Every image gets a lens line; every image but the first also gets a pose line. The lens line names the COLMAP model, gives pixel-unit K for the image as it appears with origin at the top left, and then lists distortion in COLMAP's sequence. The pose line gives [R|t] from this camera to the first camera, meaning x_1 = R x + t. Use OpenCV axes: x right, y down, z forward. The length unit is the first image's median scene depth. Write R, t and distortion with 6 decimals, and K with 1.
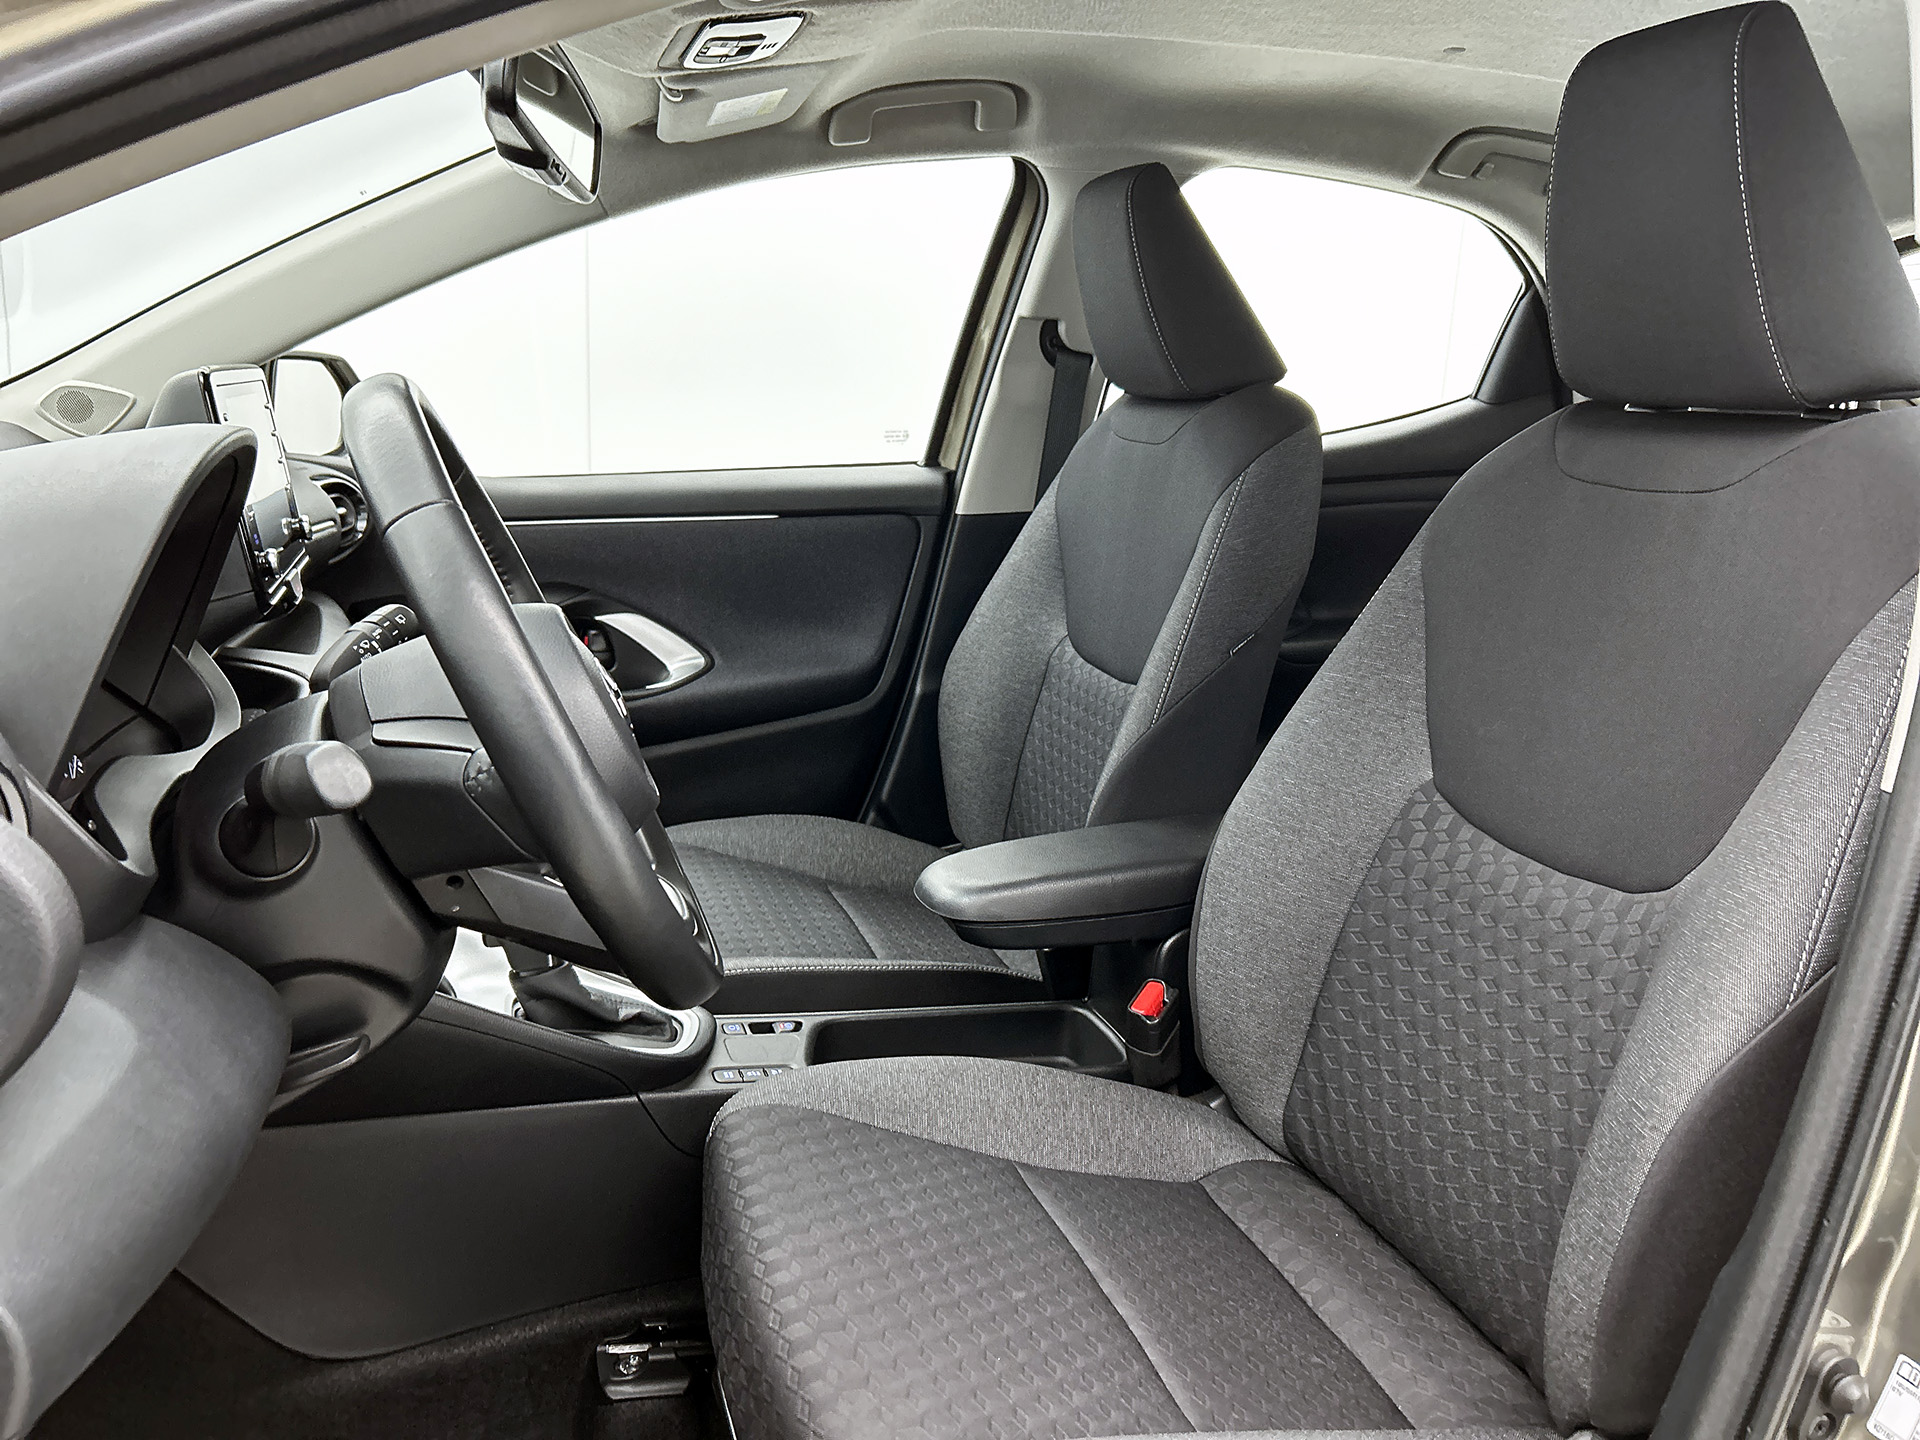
lens RADIAL K [[1474.1, 0, 983.5], [0, 1474.1, 715.7], [0, 0, 1]] dist [0.045817, -0.040504]
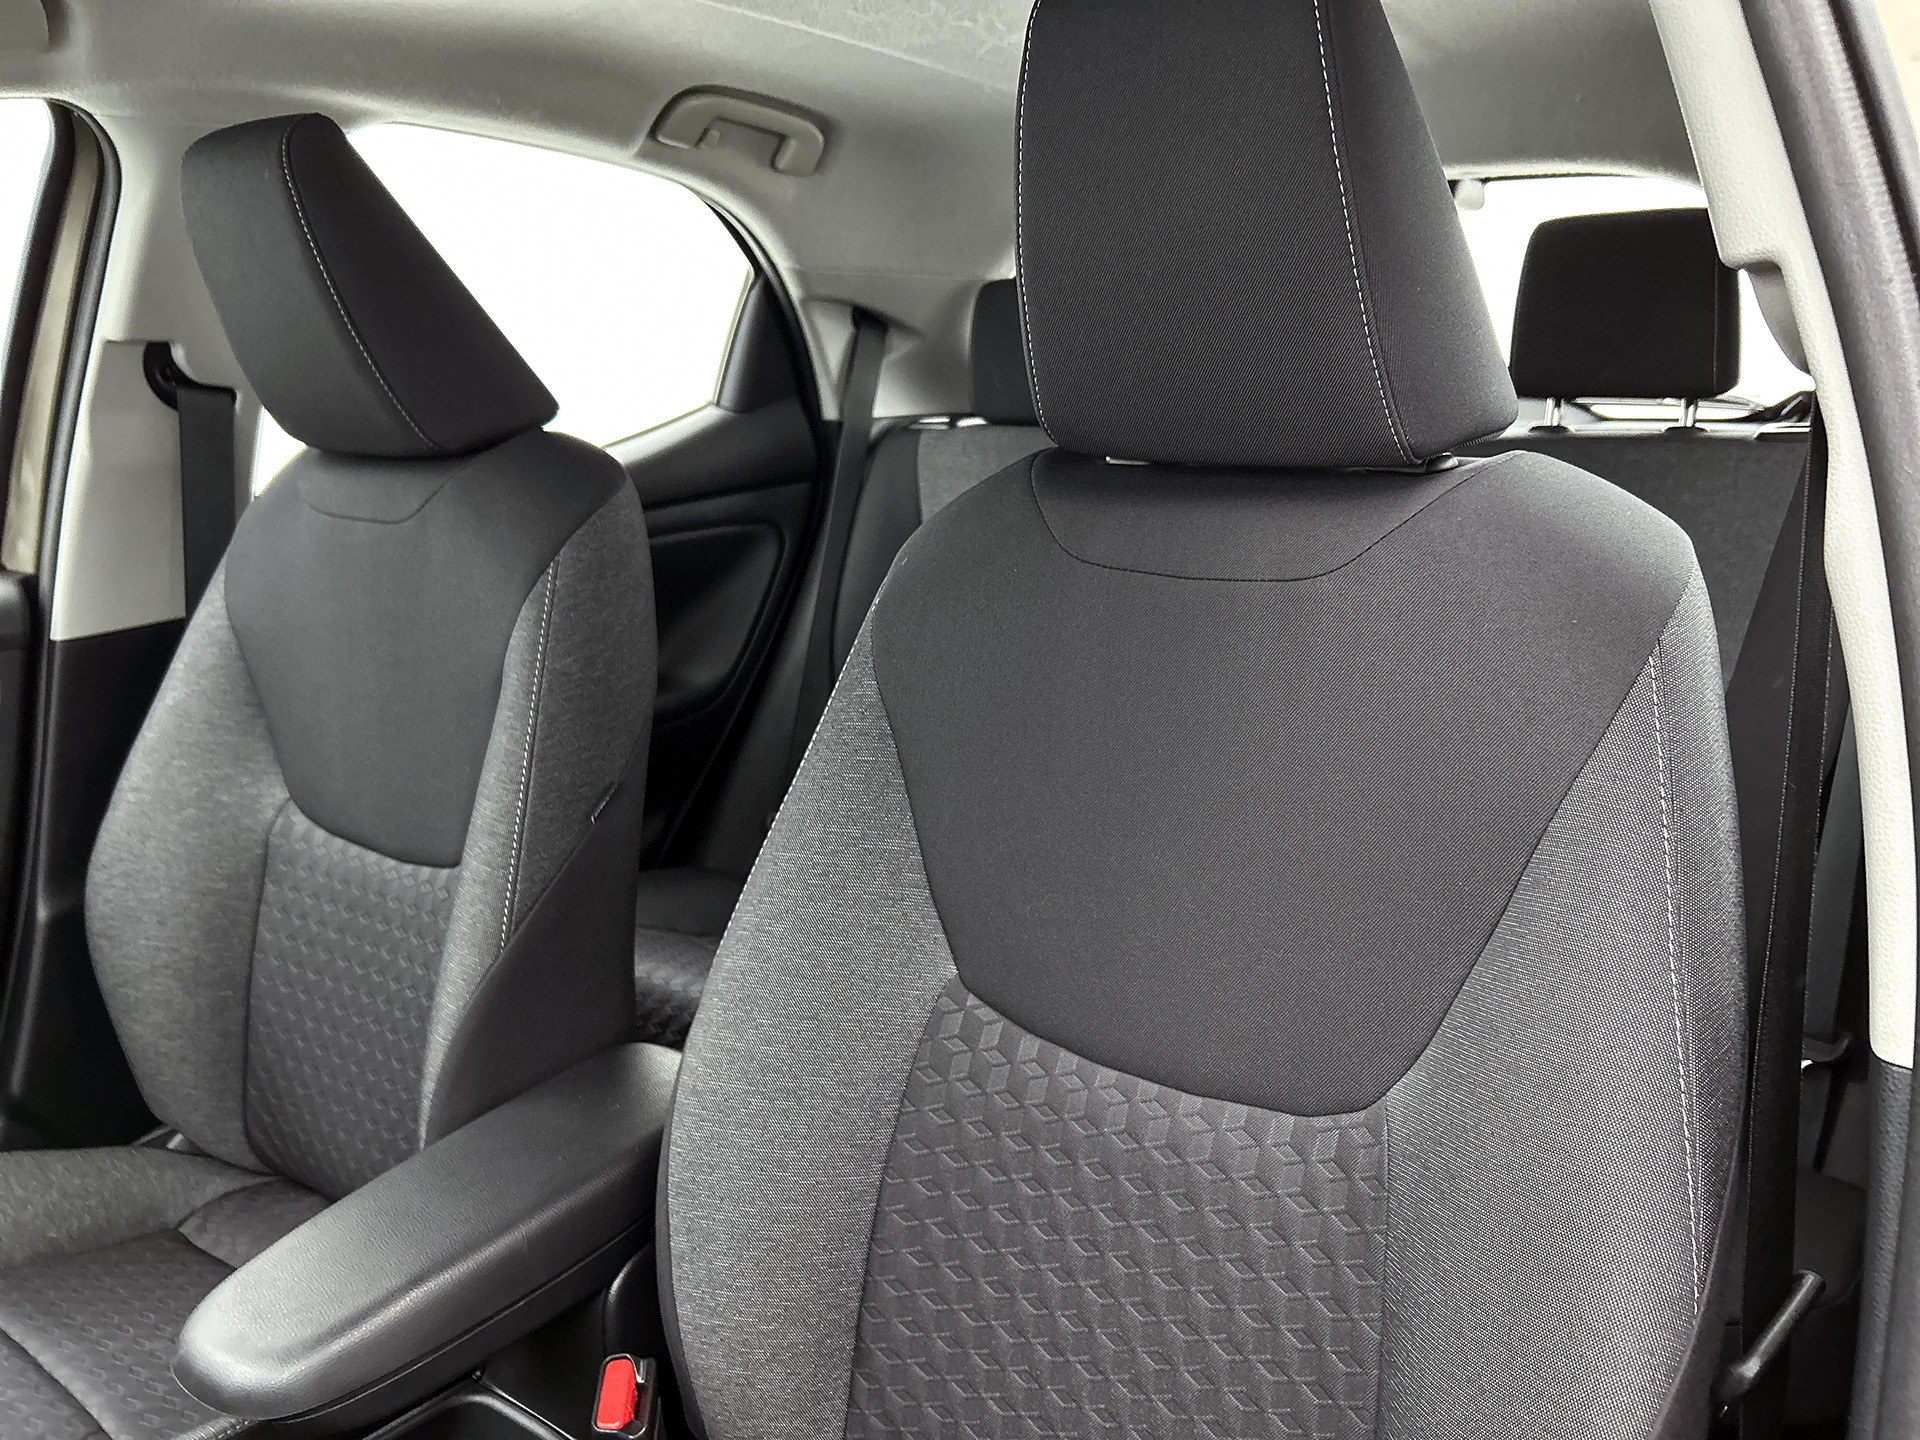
lens RADIAL K [[1474.1, 0, 983.5], [0, 1474.1, 715.7], [0, 0, 1]] dist [0.045817, -0.040504]
pose [[0.831940, -0.184232, 0.523388, -0.032653], [0.172657, 0.982394, 0.071359, -0.094399], [-0.527320, 0.031000, 0.849101, 0.256555]]
